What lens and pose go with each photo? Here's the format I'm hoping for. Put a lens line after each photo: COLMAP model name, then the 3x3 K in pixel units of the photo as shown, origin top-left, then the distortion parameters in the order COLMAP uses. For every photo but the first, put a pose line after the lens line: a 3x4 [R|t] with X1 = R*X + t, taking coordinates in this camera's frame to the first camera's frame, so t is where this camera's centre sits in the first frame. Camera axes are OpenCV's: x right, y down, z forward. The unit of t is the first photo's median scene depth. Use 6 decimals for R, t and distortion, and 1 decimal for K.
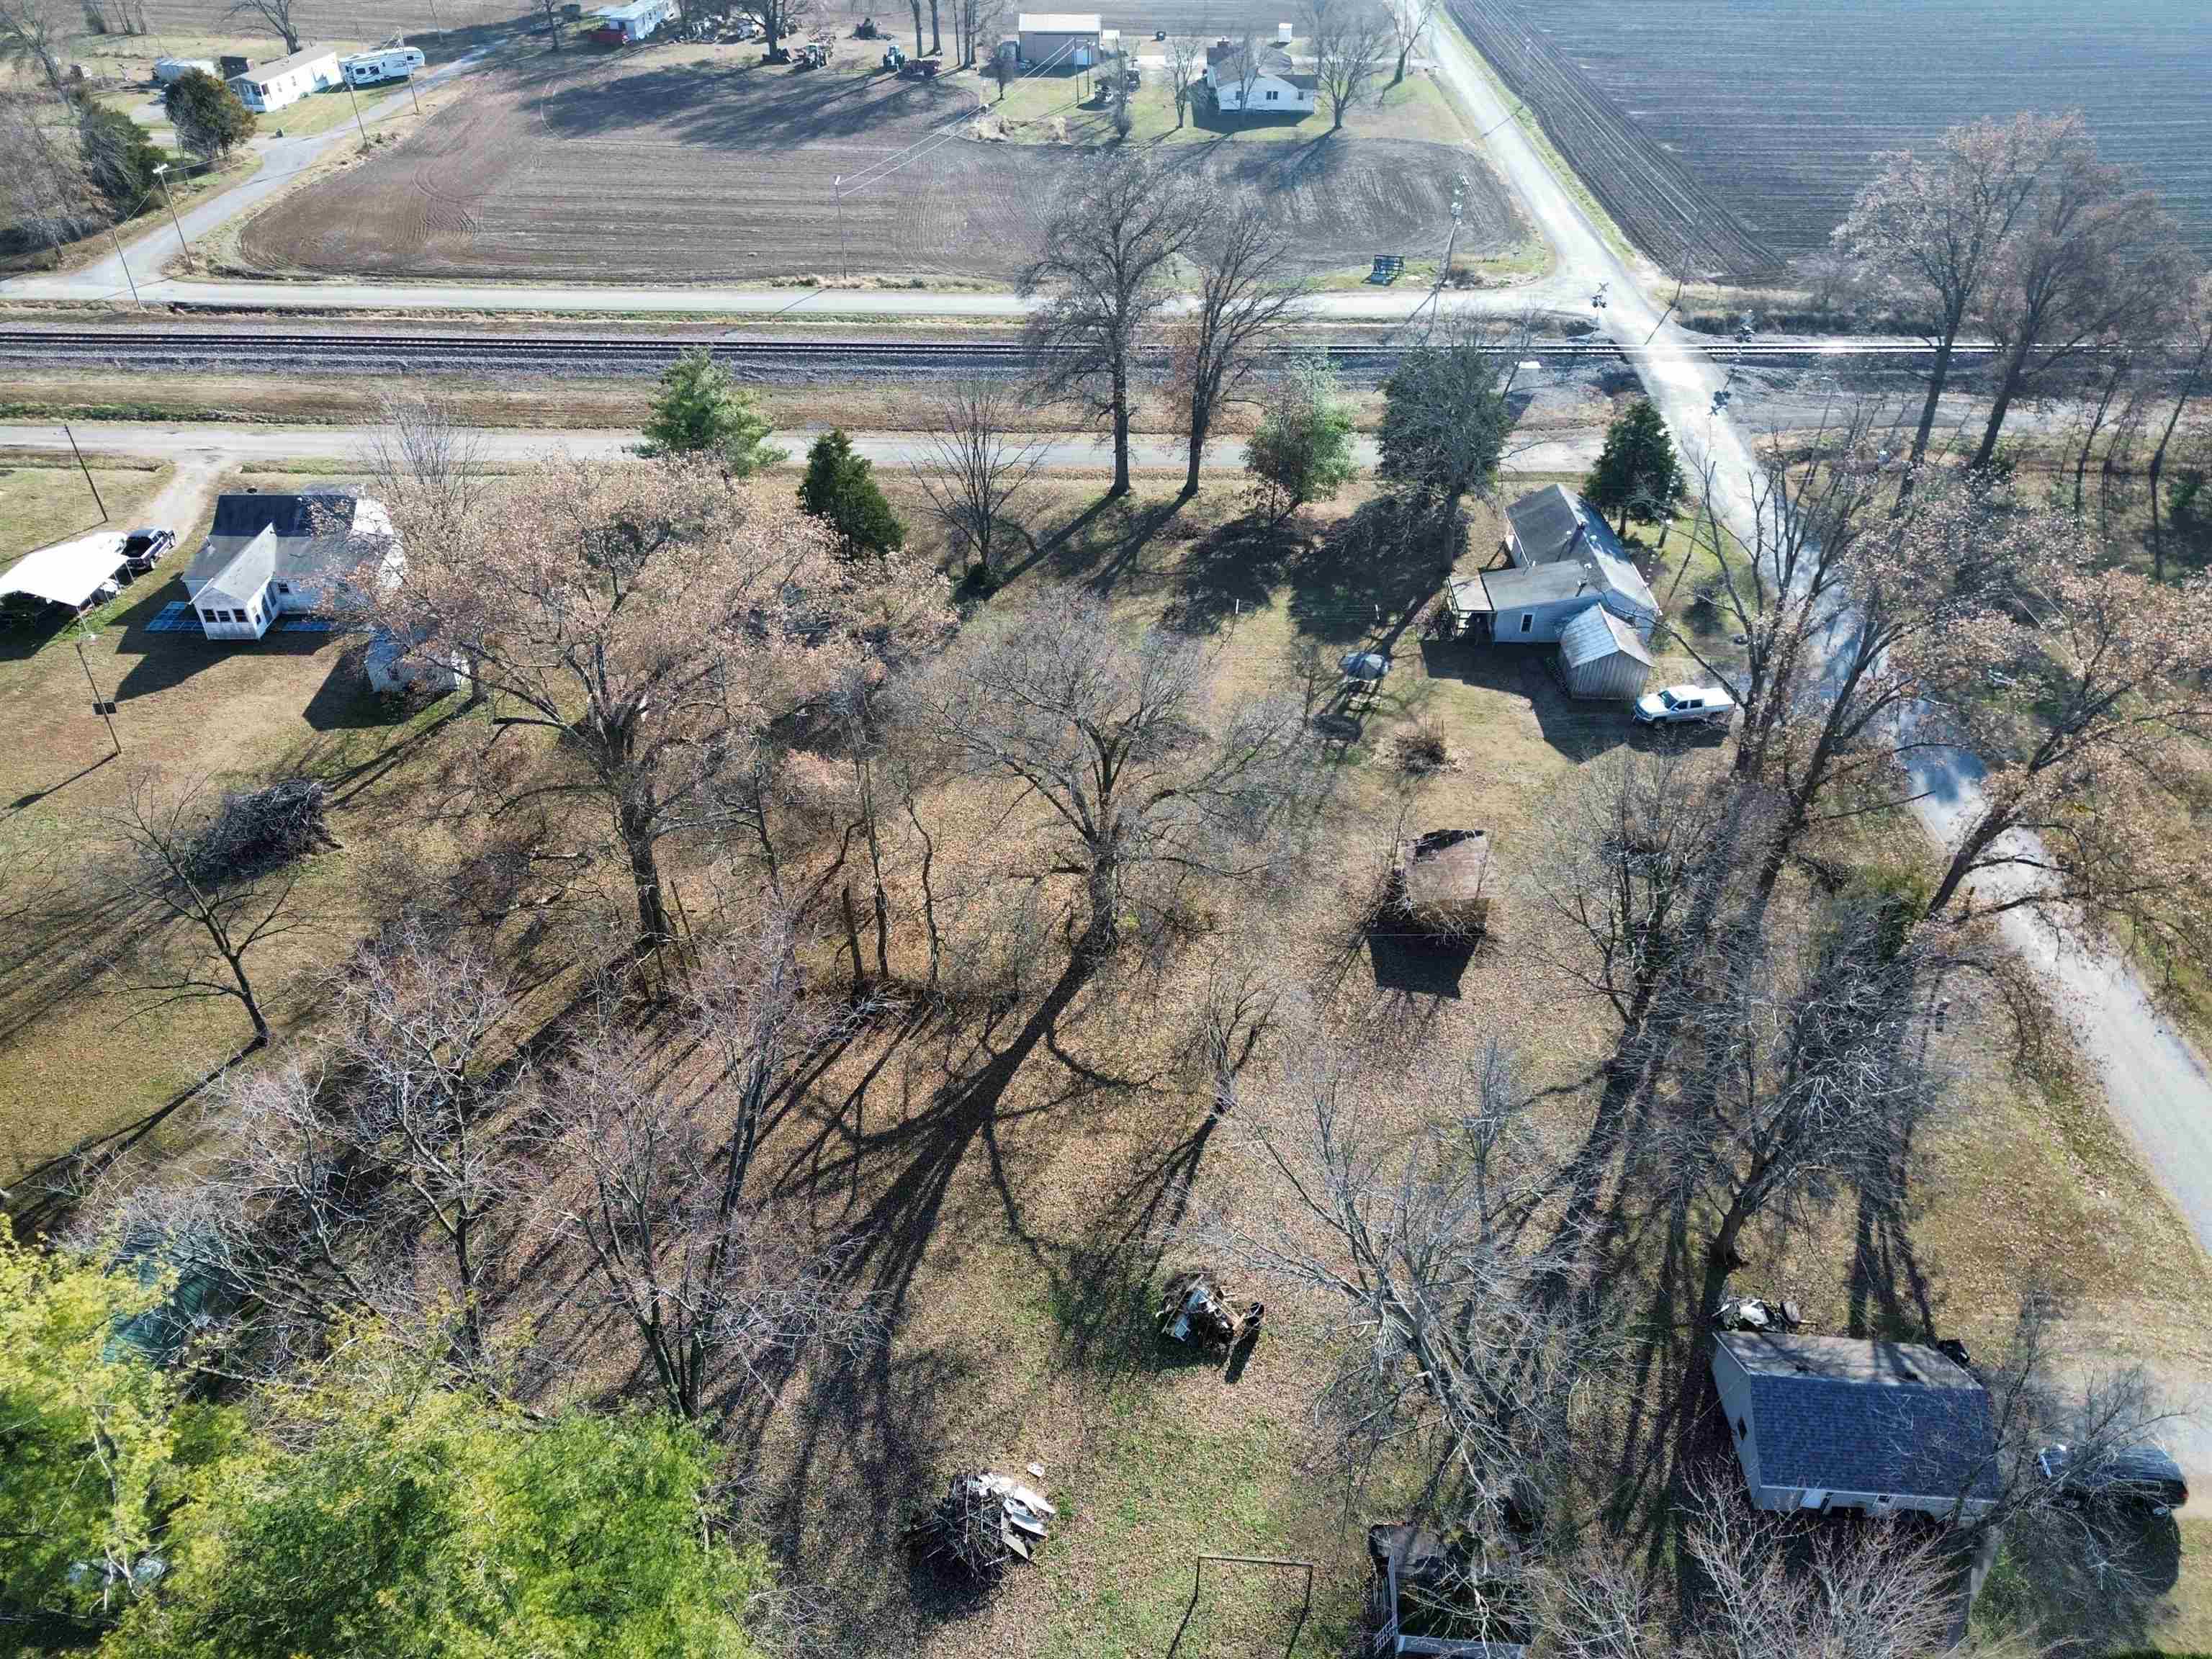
lens RADIAL K [[1558.8, 0, 1136.3], [0, 1558.8, 834.2], [0, 0, 1]] dist [0.078142, -0.040796]
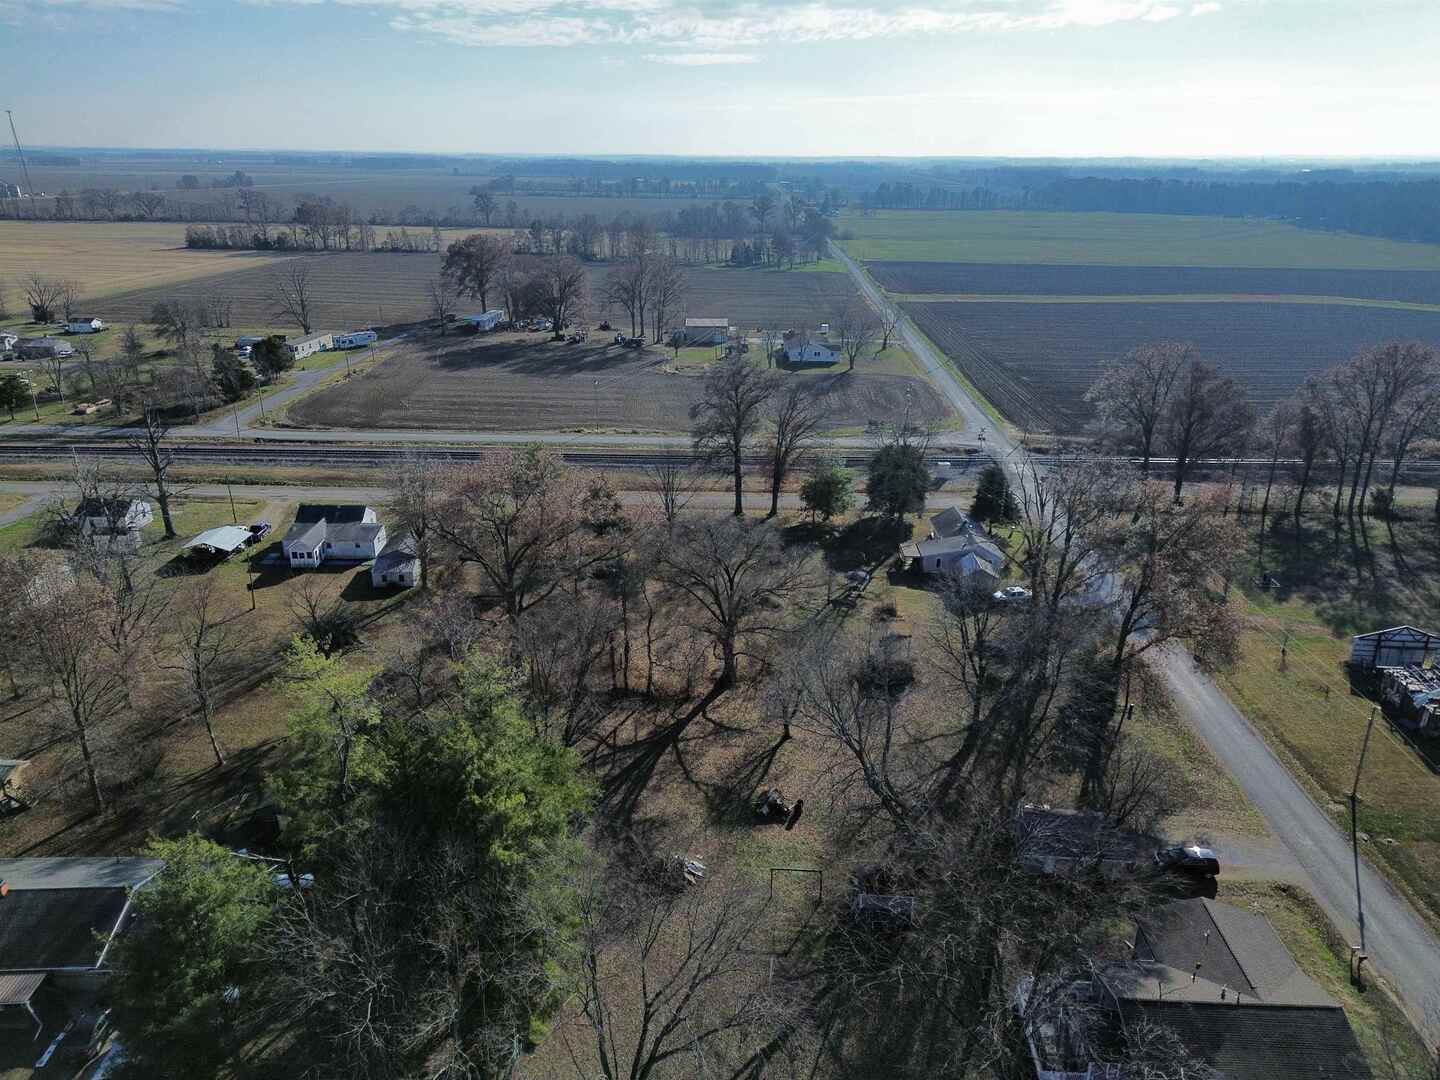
lens RADIAL K [[1000.7, 0, 720.0], [0, 1000.7, 540.0], [0, 0, 1]] dist [0.134444, -0.119924]
pose [[0.999666, 0.011664, -0.023041, -0.003217], [-0.017523, 0.961745, -0.273386, 0.178567], [0.018971, 0.273699, 0.961628, -0.238636]]
